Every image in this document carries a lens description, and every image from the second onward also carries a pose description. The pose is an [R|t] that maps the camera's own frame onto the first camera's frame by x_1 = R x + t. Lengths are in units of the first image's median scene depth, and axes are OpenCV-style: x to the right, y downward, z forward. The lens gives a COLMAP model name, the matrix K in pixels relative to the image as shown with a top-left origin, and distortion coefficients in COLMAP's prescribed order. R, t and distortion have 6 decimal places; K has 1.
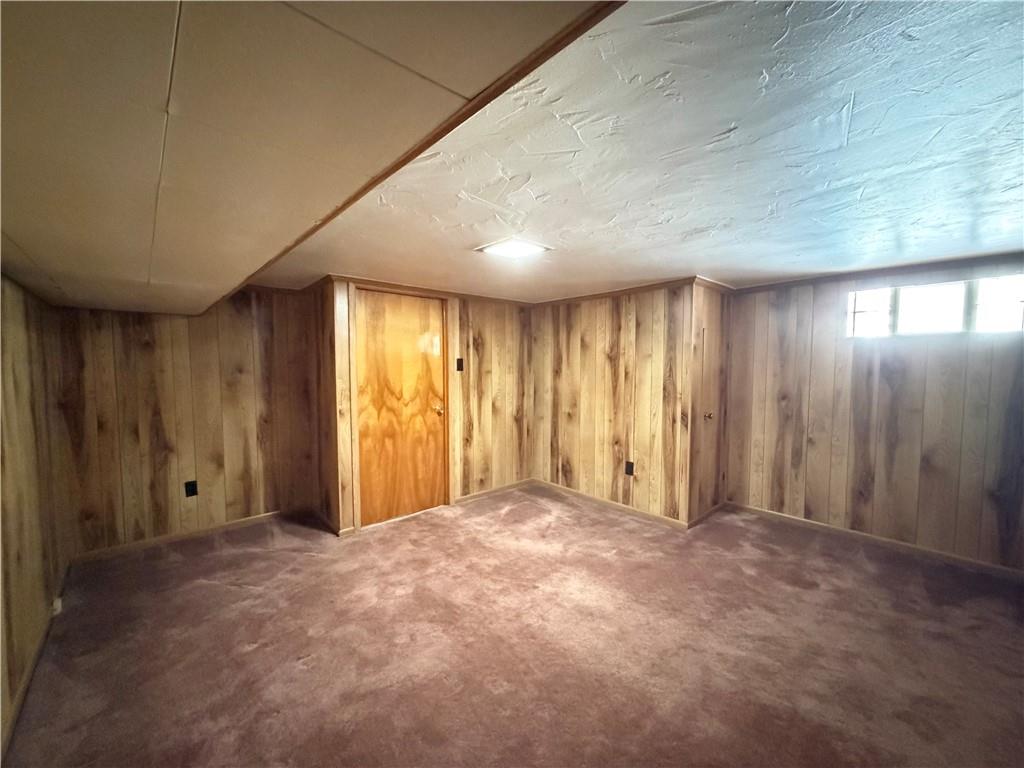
lens RADIAL K [[403.8, 0, 516.4], [0, 403.8, 378.8], [0, 0, 1]] dist [-0.002754, -0.000067]
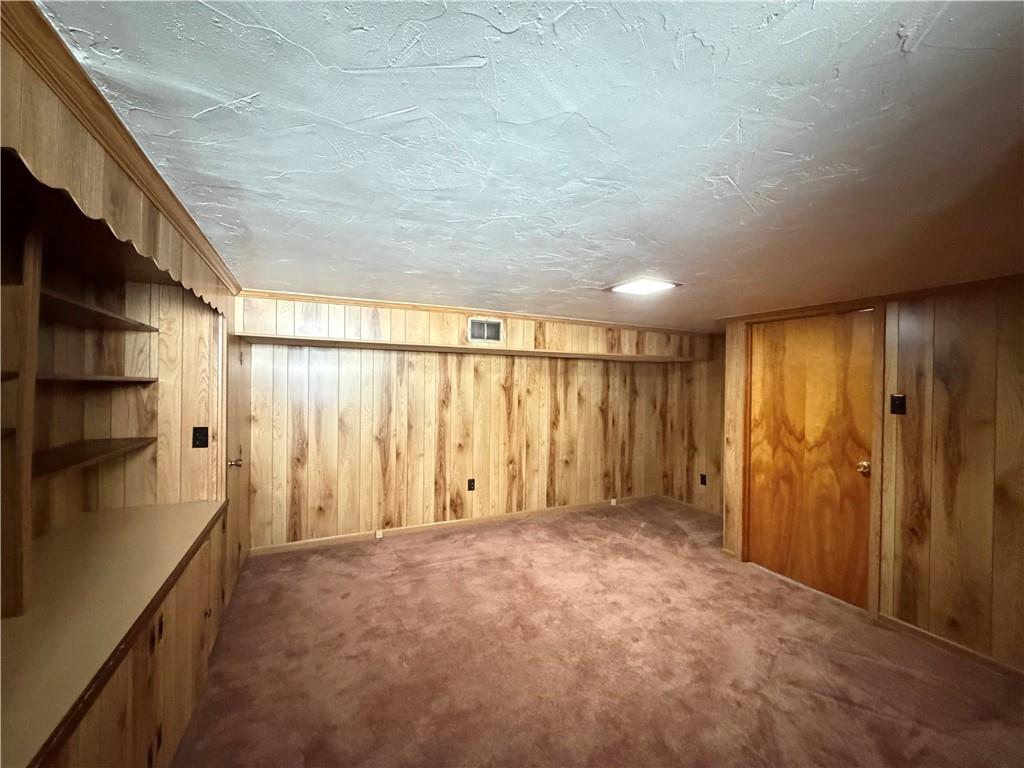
lens RADIAL K [[403.8, 0, 515.4], [0, 403.8, 385.8], [0, 0, 1]] dist [-0.002754, -0.000067]
pose [[-0.270817, -0.000770, -0.962630, 0.698678], [-0.066931, 0.997595, 0.018032, -0.040042], [0.960301, 0.069313, -0.270217, 0.659986]]
